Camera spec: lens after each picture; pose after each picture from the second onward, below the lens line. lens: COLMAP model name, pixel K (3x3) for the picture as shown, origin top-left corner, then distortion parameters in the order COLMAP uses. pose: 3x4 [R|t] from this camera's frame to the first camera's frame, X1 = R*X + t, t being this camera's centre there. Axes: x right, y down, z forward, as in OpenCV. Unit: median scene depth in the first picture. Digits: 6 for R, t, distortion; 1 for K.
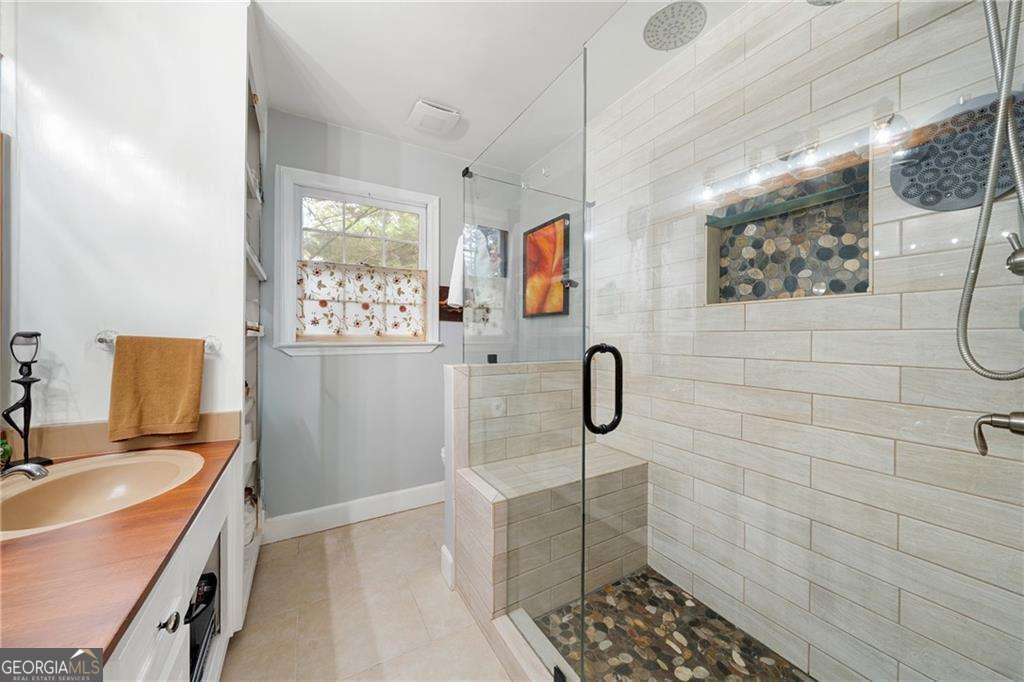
lens RADIAL K [[355.4, 0, 505.8], [0, 355.4, 342.0], [0, 0, 1]] dist [-0.001200, -0.000033]
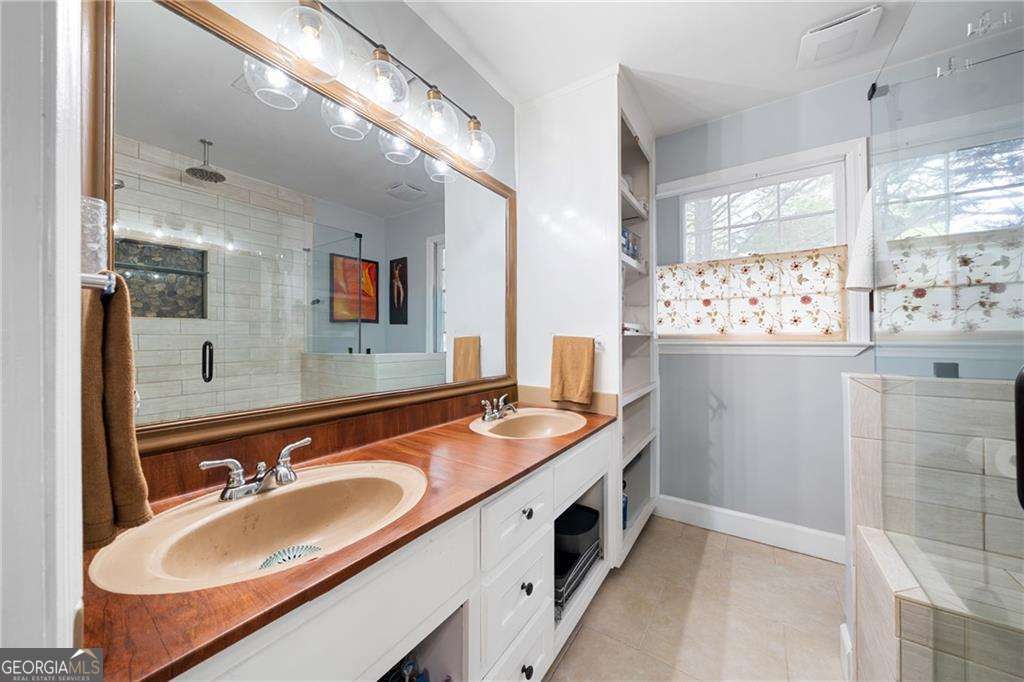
lens RADIAL K [[351.1, 0, 510.7], [0, 351.1, 339.4], [0, 0, 1]] dist [-0.006450, -0.000092]
pose [[0.438941, 0.001770, -0.898514, 0.160159], [-0.008551, 0.999961, -0.002207, 0.003385], [0.898475, 0.008652, 0.438939, 0.081076]]
